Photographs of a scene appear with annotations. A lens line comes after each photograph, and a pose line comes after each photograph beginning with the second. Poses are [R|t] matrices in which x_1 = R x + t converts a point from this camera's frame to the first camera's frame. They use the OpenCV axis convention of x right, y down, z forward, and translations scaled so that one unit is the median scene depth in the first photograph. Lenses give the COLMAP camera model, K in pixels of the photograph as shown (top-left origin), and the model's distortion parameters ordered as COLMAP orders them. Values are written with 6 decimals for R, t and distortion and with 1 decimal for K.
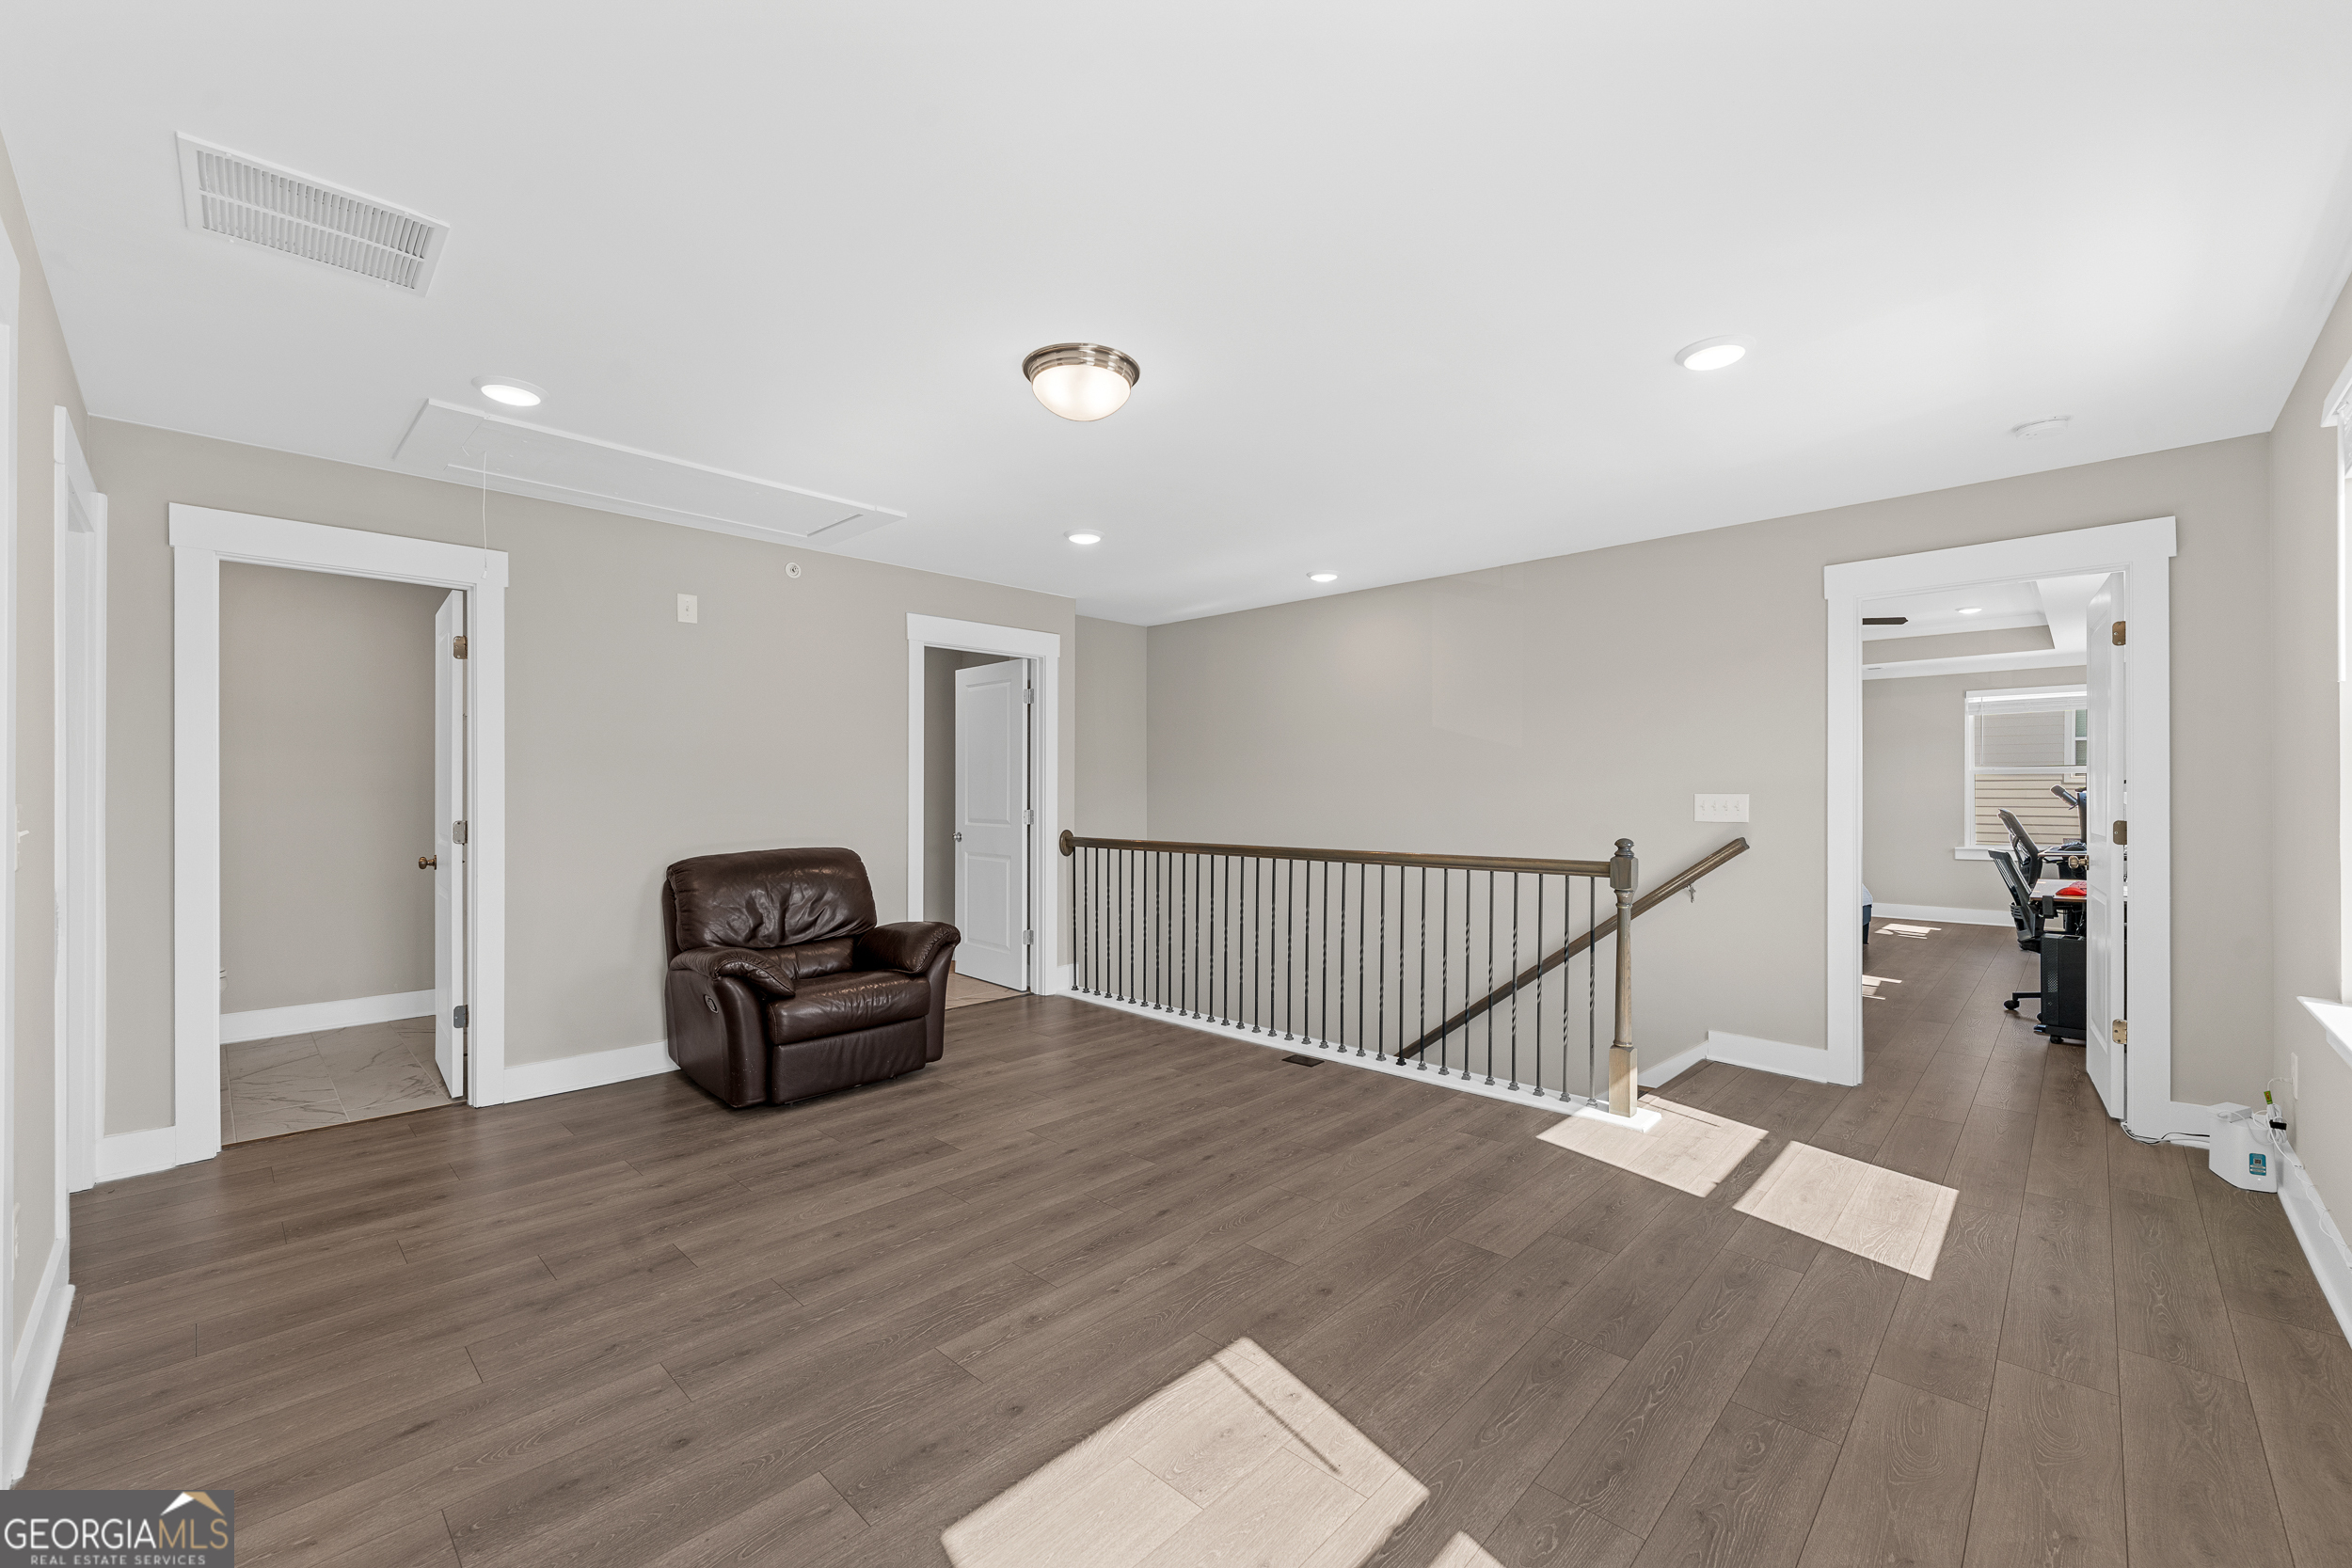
lens RADIAL K [[951.8, 0, 1179.9], [0, 951.8, 784.7], [0, 0, 1]] dist [0.002970, -0.002141]
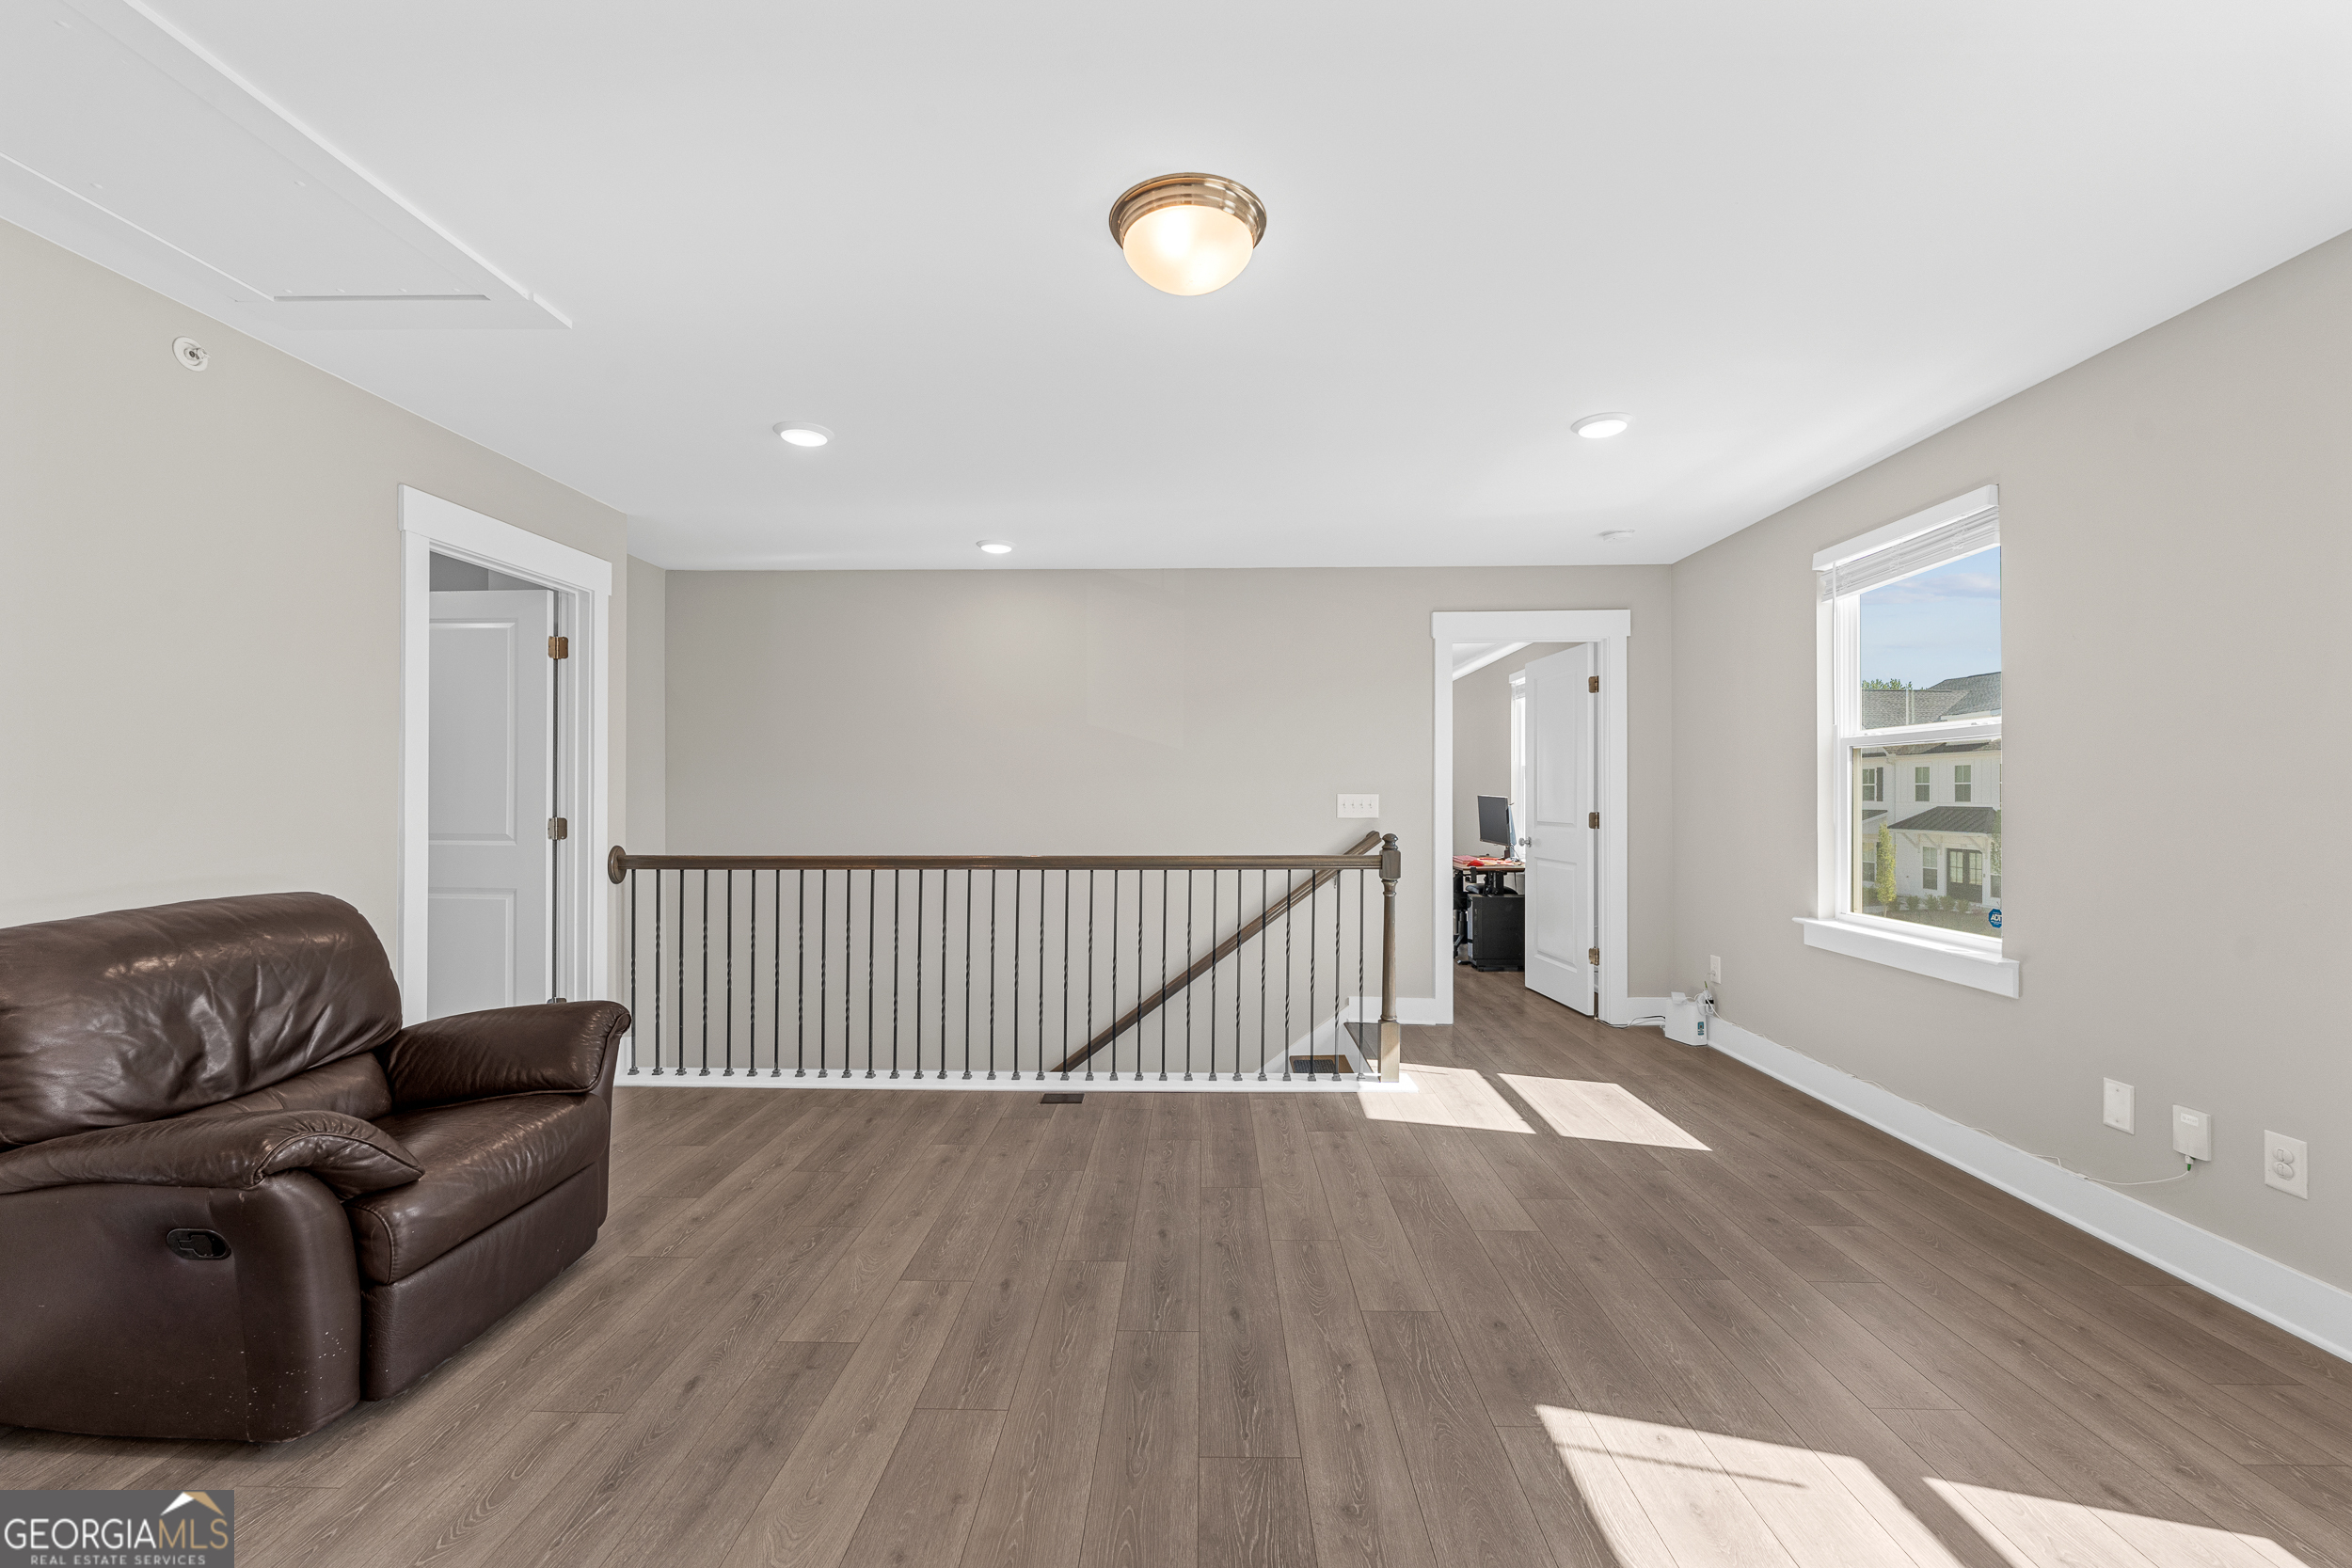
lens RADIAL K [[951.8, 0, 1182.7], [0, 951.8, 781.9], [0, 0, 1]] dist [0.002970, -0.002141]
pose [[0.735934, 0.008413, 0.677001, -0.486478], [-0.007444, 0.999963, -0.004335, 0.002251], [-0.677012, -0.001849, 0.735969, 0.354820]]
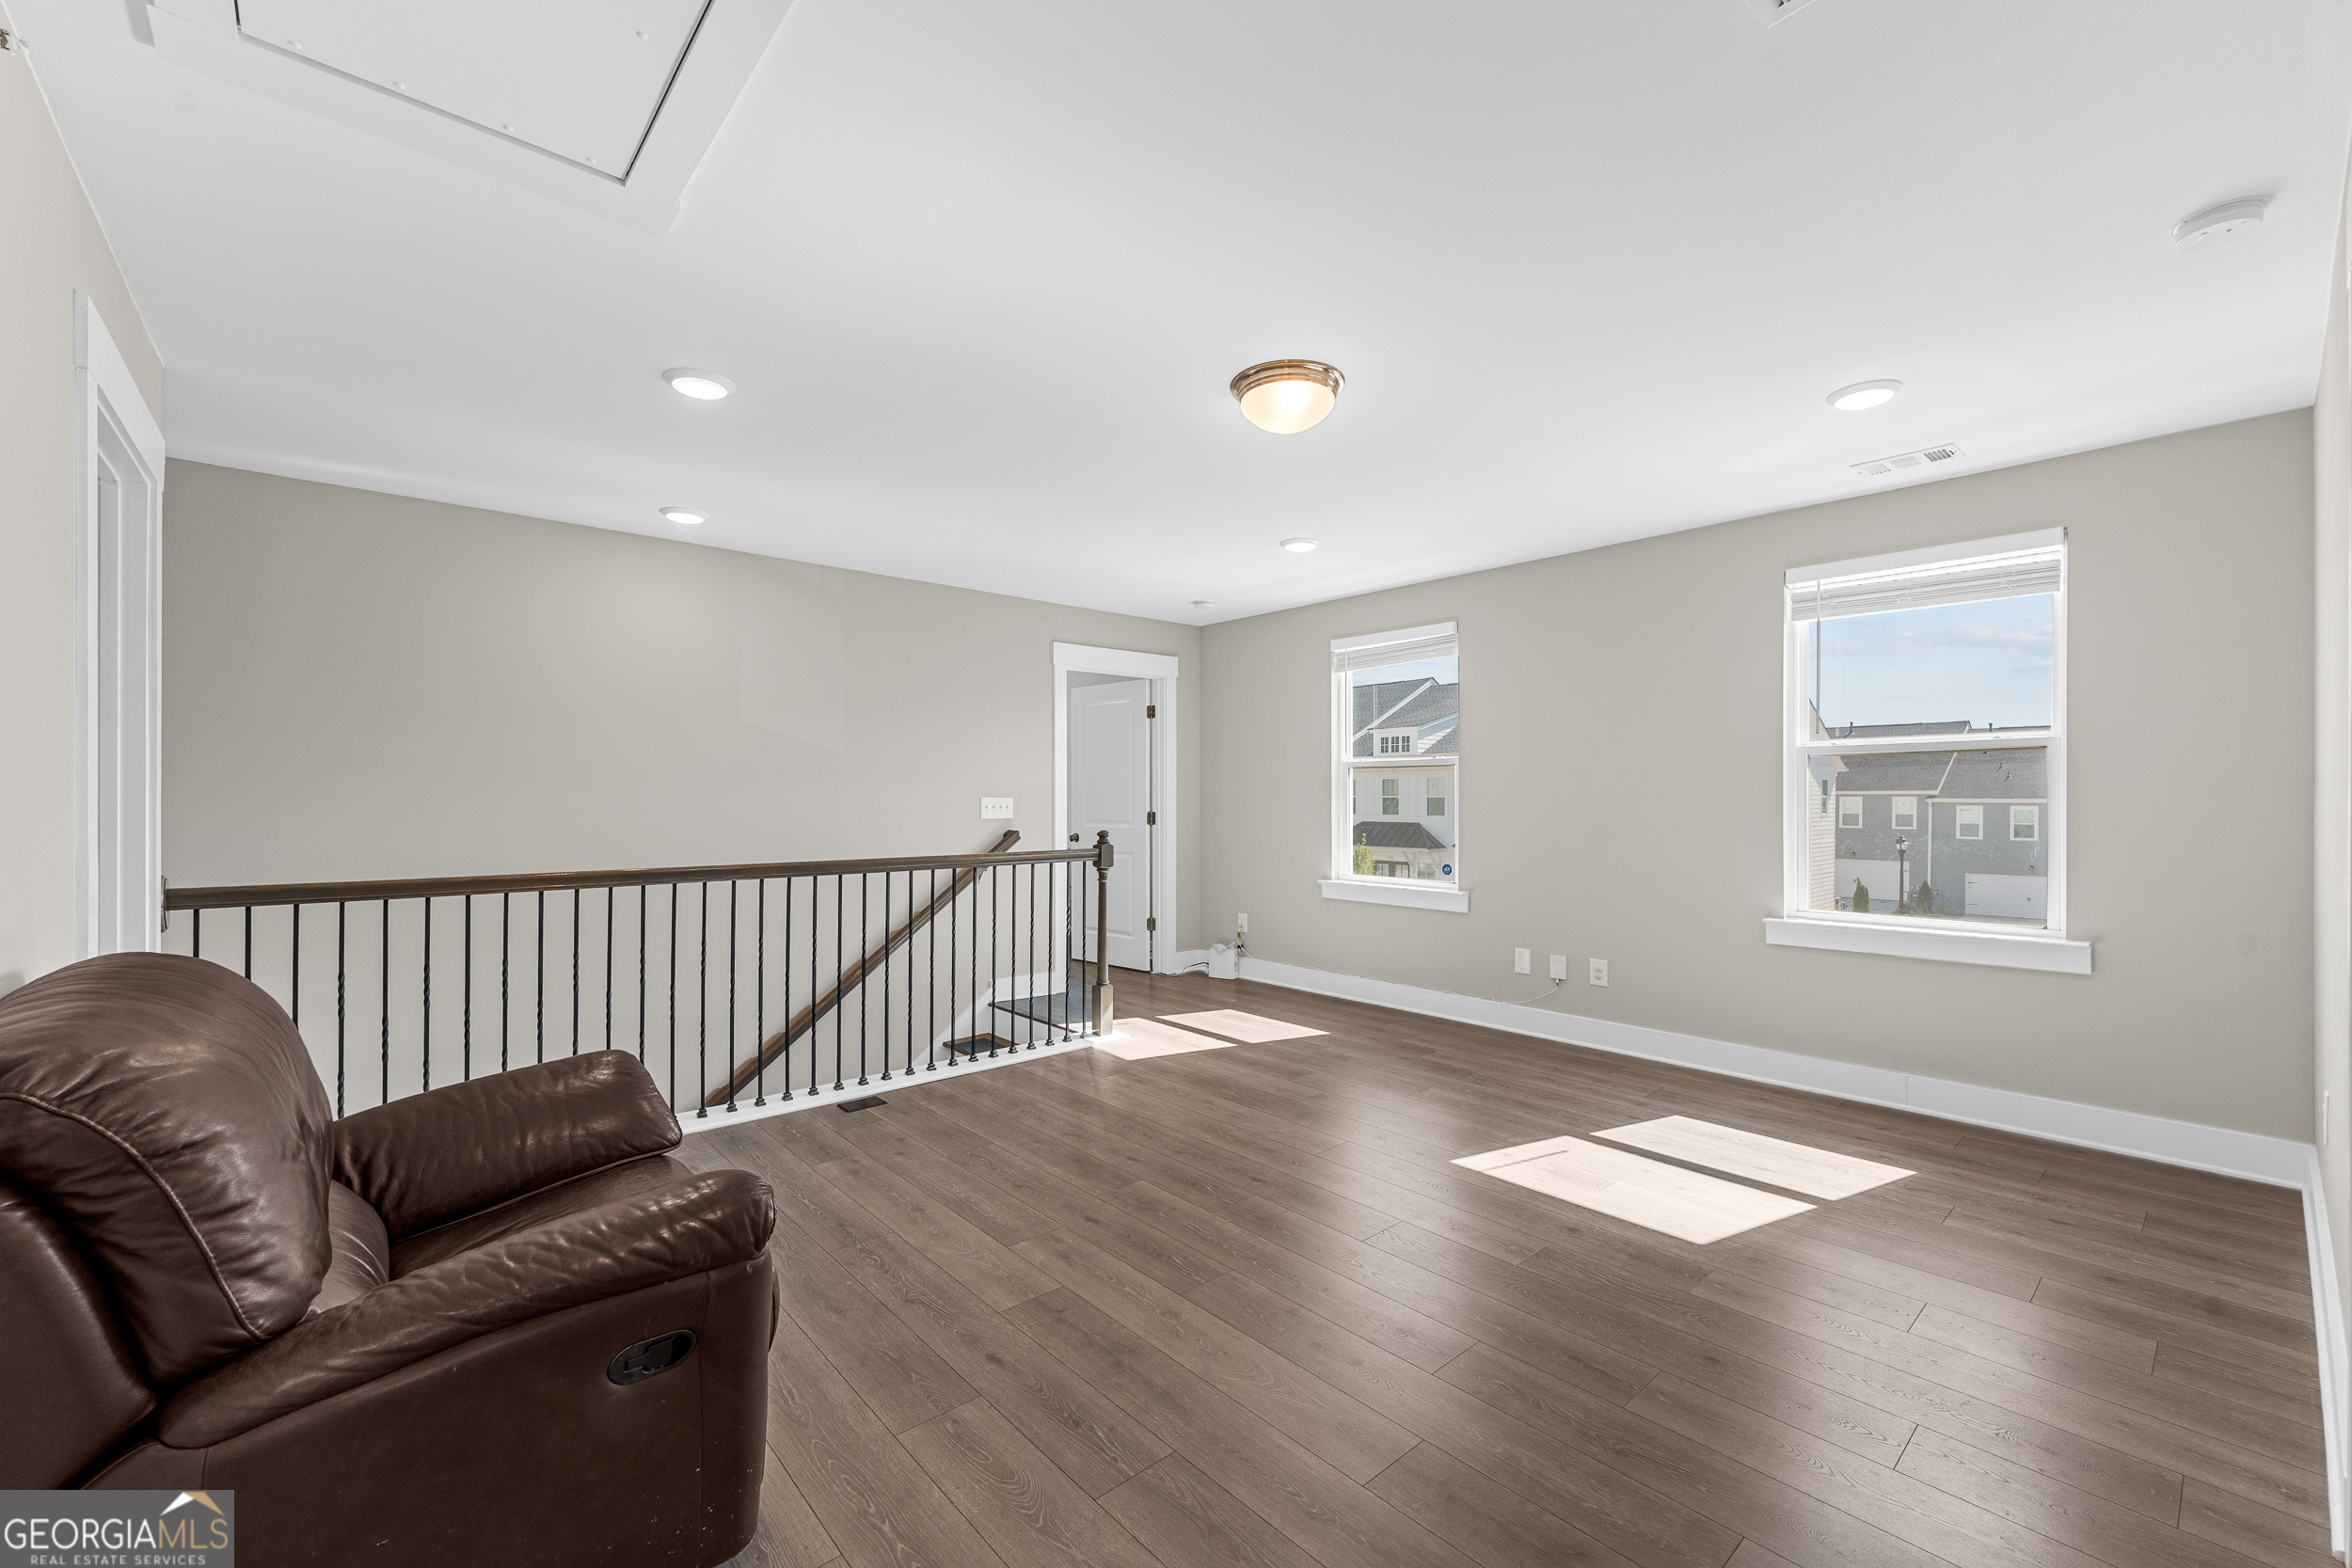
lens RADIAL K [[951.8, 0, 1175.4], [0, 951.8, 794.3], [0, 0, 1]] dist [0.002970, -0.002141]
pose [[0.077251, 0.003967, 0.997004, -0.907448], [-0.012508, 0.999917, -0.003009, 0.007675], [-0.996933, -0.012238, 0.077294, 0.822513]]
